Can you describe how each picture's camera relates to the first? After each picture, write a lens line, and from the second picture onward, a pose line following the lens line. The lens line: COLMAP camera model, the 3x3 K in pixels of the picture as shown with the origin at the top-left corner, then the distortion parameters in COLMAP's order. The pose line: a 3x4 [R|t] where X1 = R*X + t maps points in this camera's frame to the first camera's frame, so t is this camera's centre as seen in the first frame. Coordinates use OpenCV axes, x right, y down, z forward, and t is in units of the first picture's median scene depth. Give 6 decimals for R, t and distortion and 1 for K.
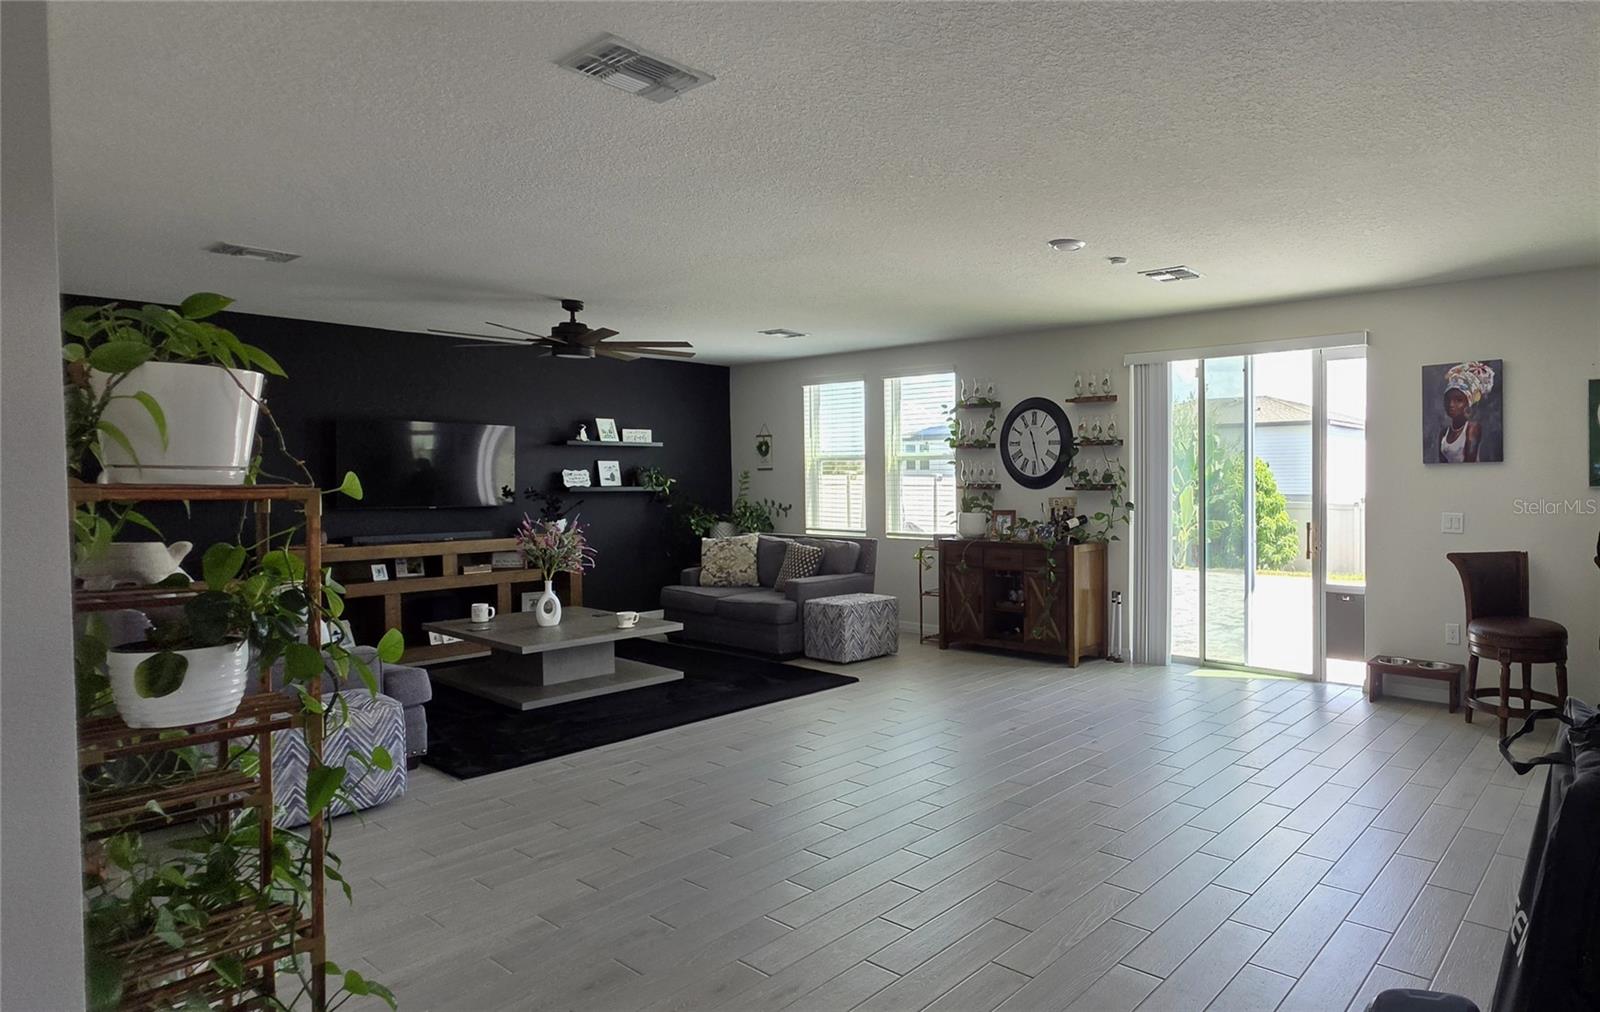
lens RADIAL K [[1072.7, 0, 800.0], [0, 1072.7, 503.5], [0, 0, 1]] dist [-0.003630, -0.001023]
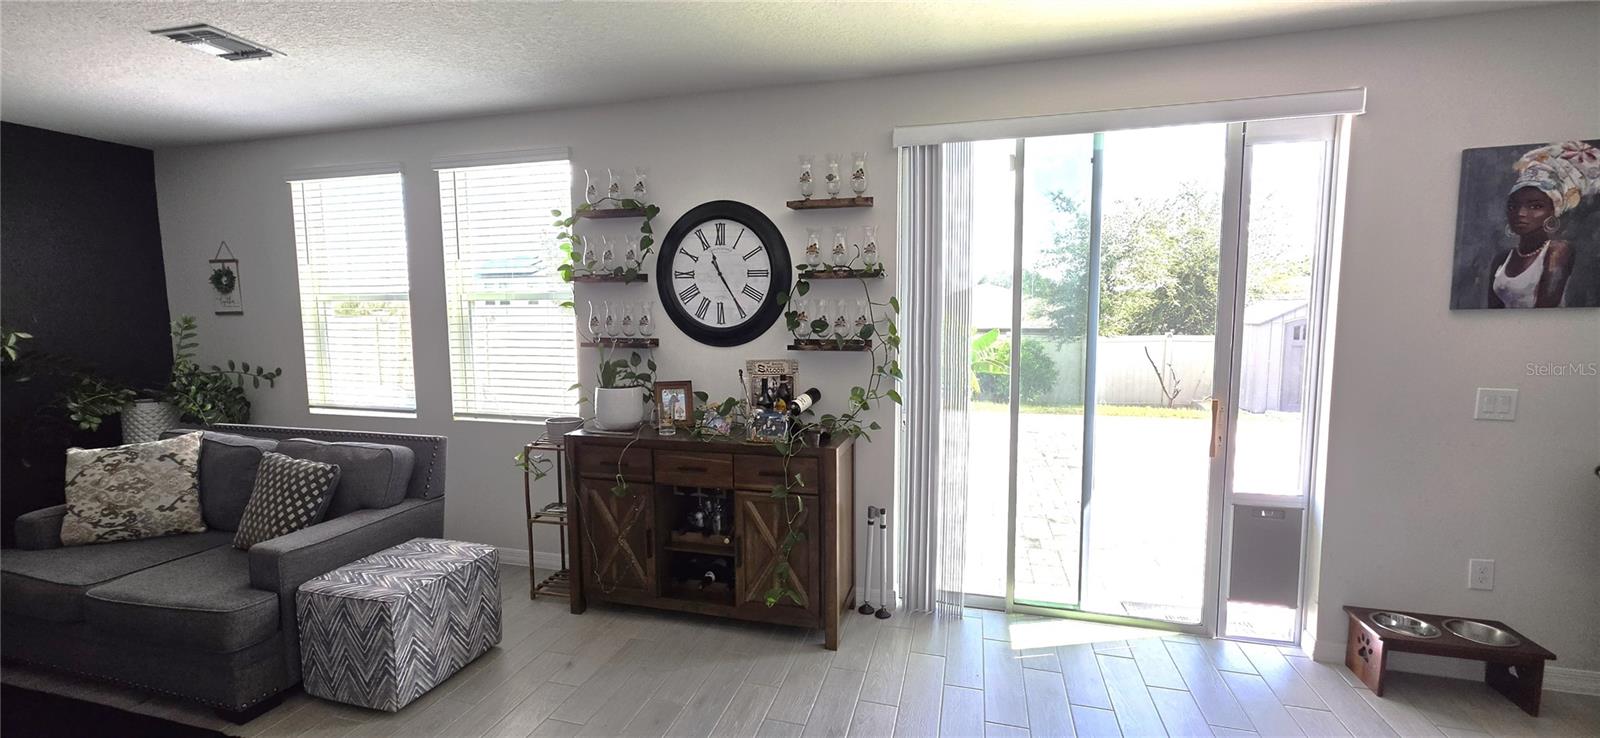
lens RADIAL K [[735.7, 0, 800.0], [0, 735.7, 369.0], [0, 0, 1]] dist [-0.001676, -0.000824]
pose [[0.841786, -0.048972, 0.537585, 0.022481], [0.019306, 0.997971, 0.060681, -0.025604], [-0.539466, -0.040702, 0.841023, 0.599512]]
